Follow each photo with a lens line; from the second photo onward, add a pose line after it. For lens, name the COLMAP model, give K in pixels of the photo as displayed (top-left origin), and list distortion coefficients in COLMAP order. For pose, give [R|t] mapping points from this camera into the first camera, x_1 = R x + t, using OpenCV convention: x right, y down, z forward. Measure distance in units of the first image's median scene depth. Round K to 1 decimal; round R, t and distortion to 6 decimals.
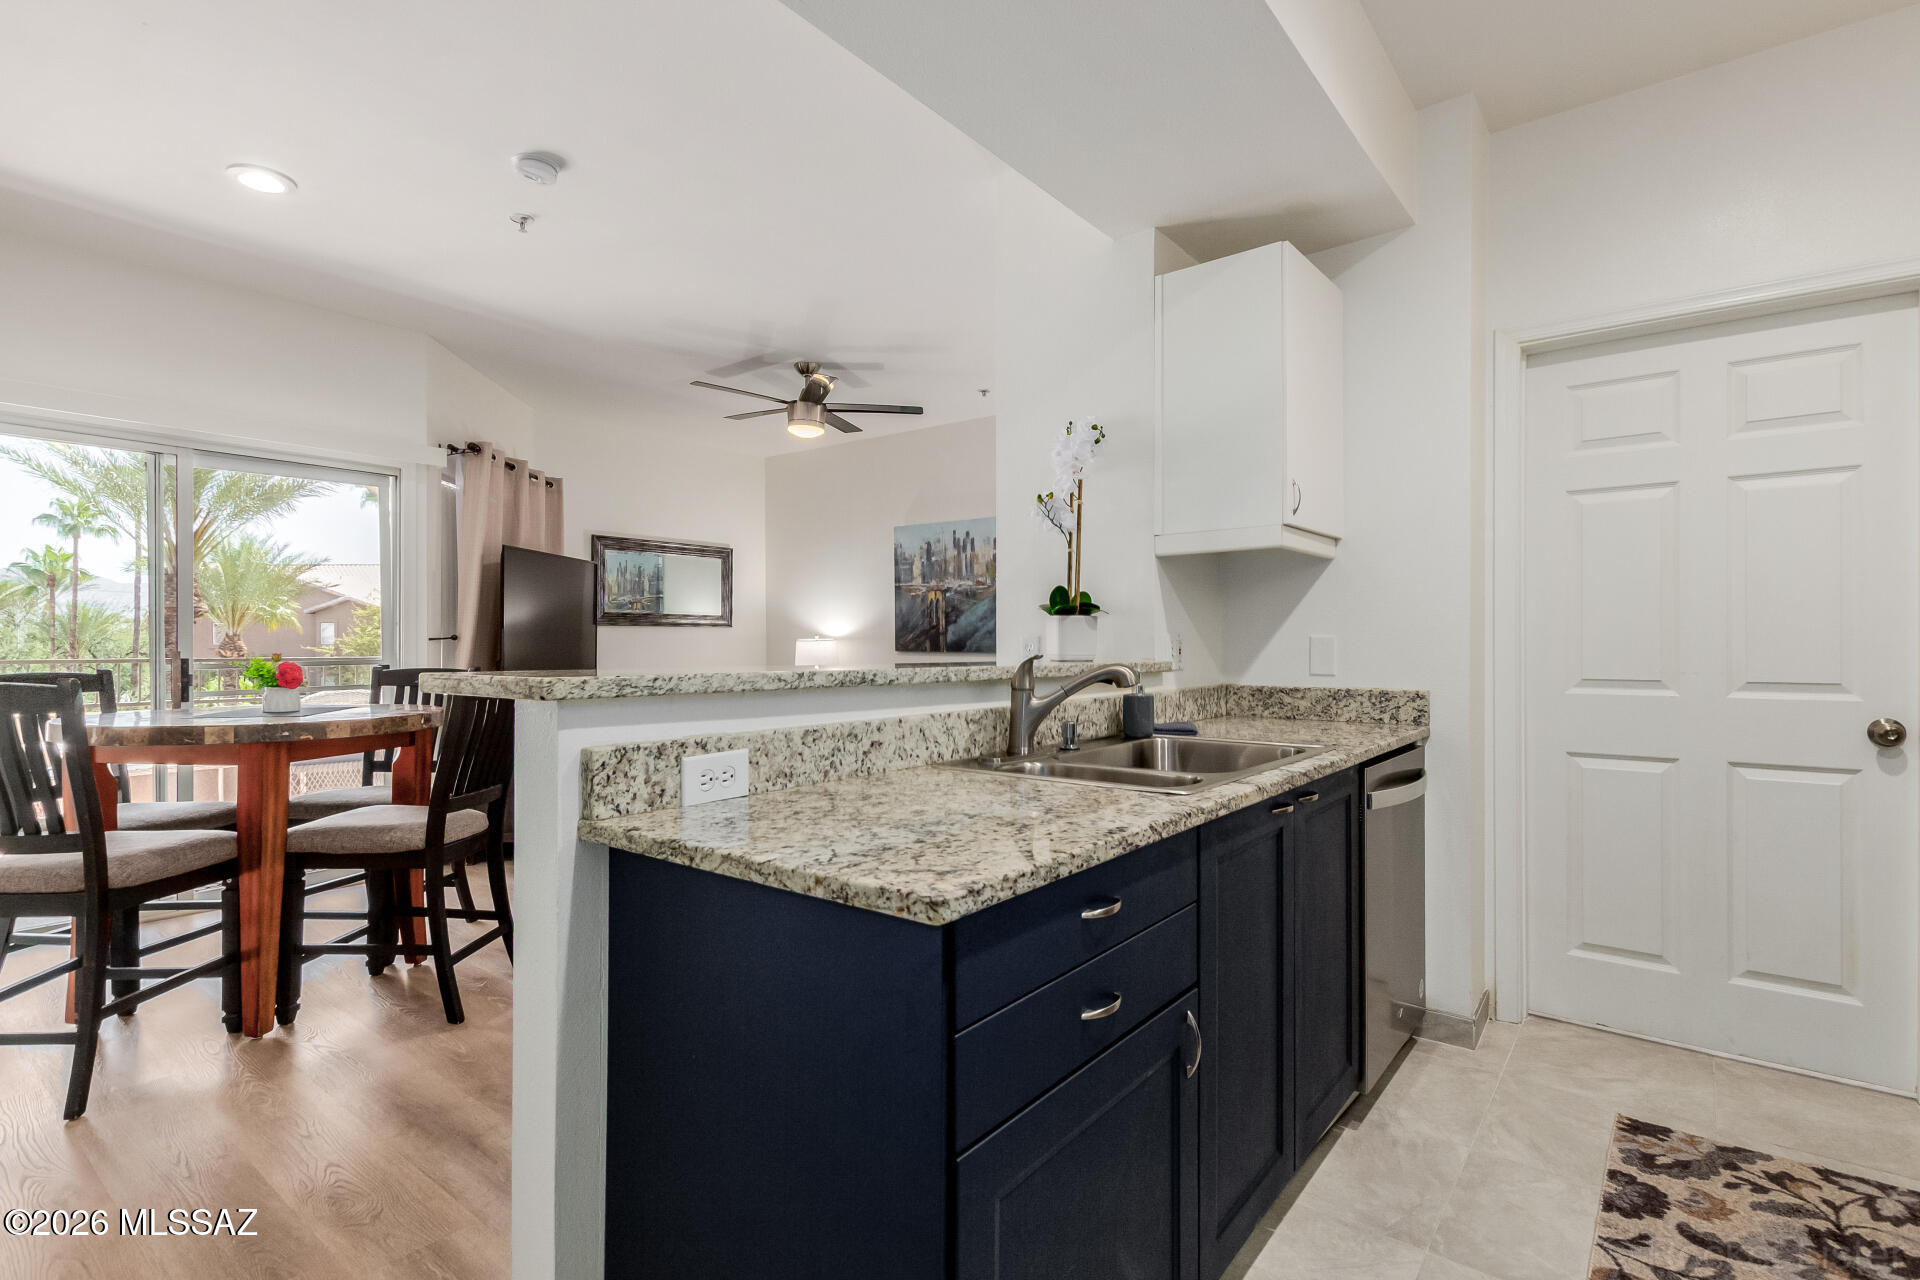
lens RADIAL K [[903.2, 0, 960.0], [0, 903.2, 640.0], [0, 0, 1]] dist [0.001497, 0.000119]
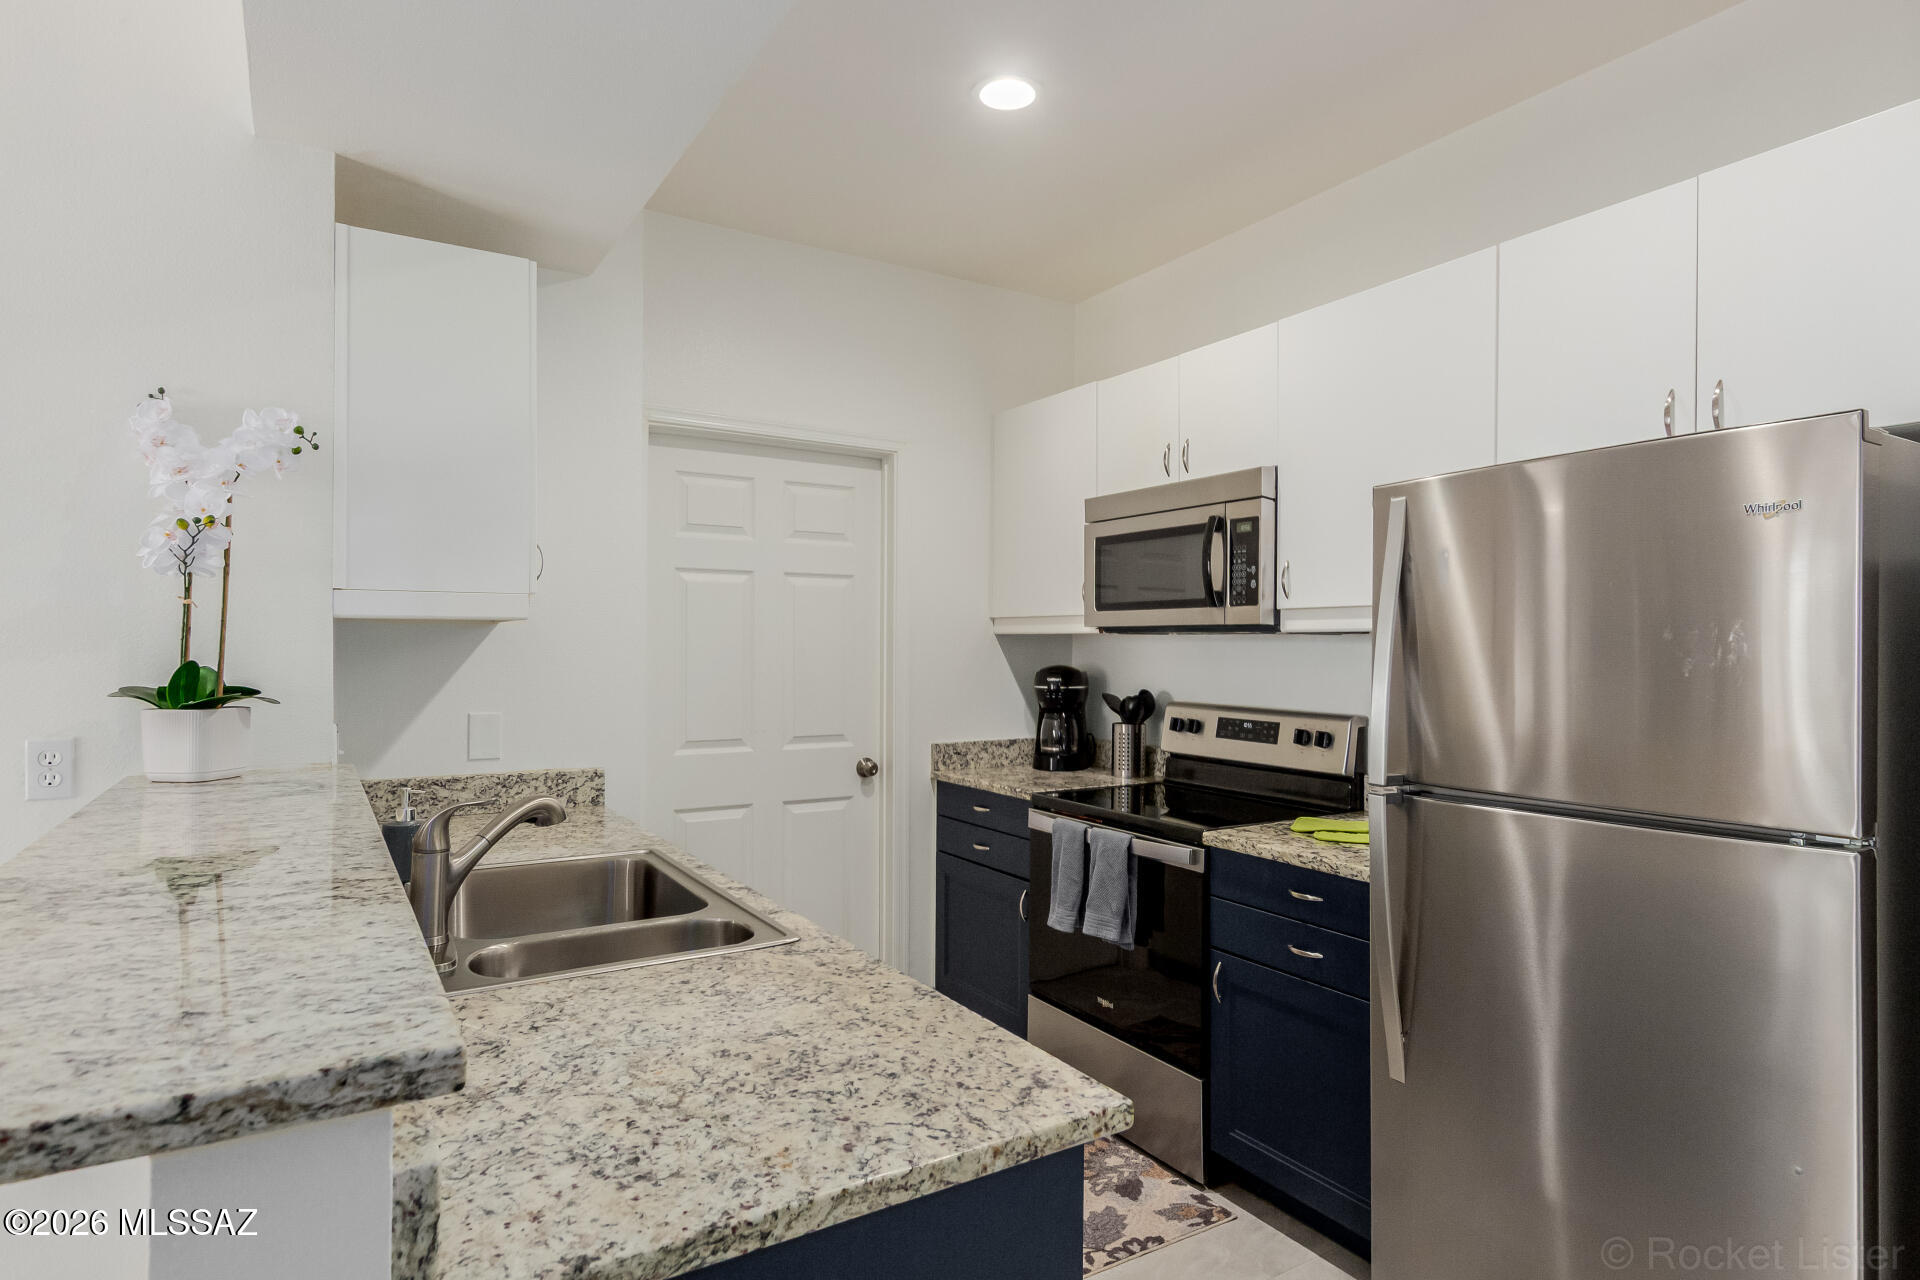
lens RADIAL K [[1059.6, 0, 960.0], [0, 1059.6, 640.0], [0, 0, 1]] dist [0.005723, 0.001241]
pose [[0.336212, 0.006974, 0.941761, -0.483860], [-0.008694, 0.999953, -0.004301, -0.090828], [-0.941746, -0.006741, 0.336257, 0.307061]]
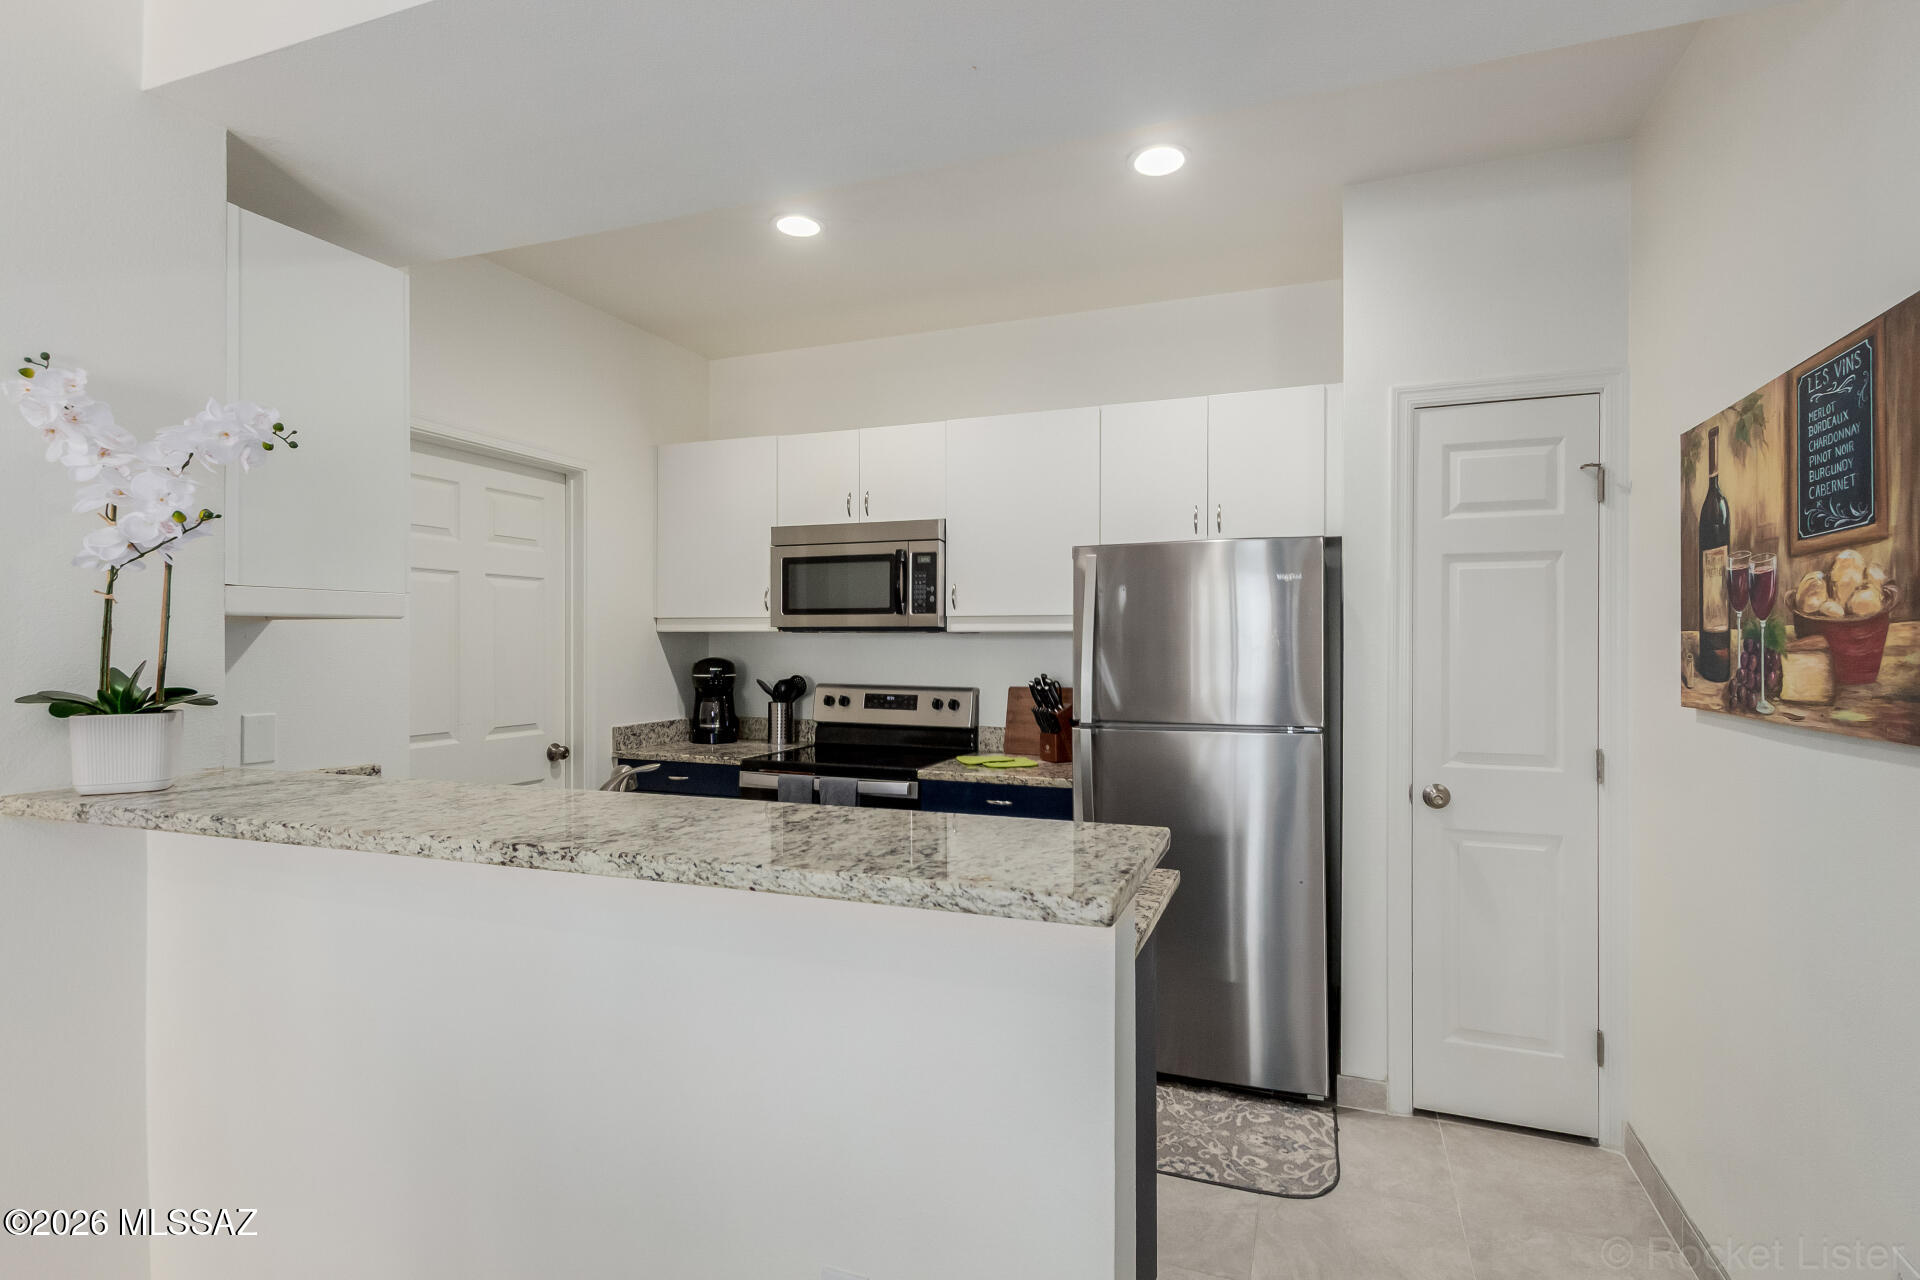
lens RADIAL K [[955.1, 0, 960.0], [0, 955.1, 640.0], [0, 0, 1]] dist [-0.001391, 0.000079]
pose [[-0.298200, 0.002300, 0.954501, -0.757998], [-0.005214, 0.999978, -0.004038, -0.088476], [-0.954489, -0.006181, -0.298181, 0.824812]]
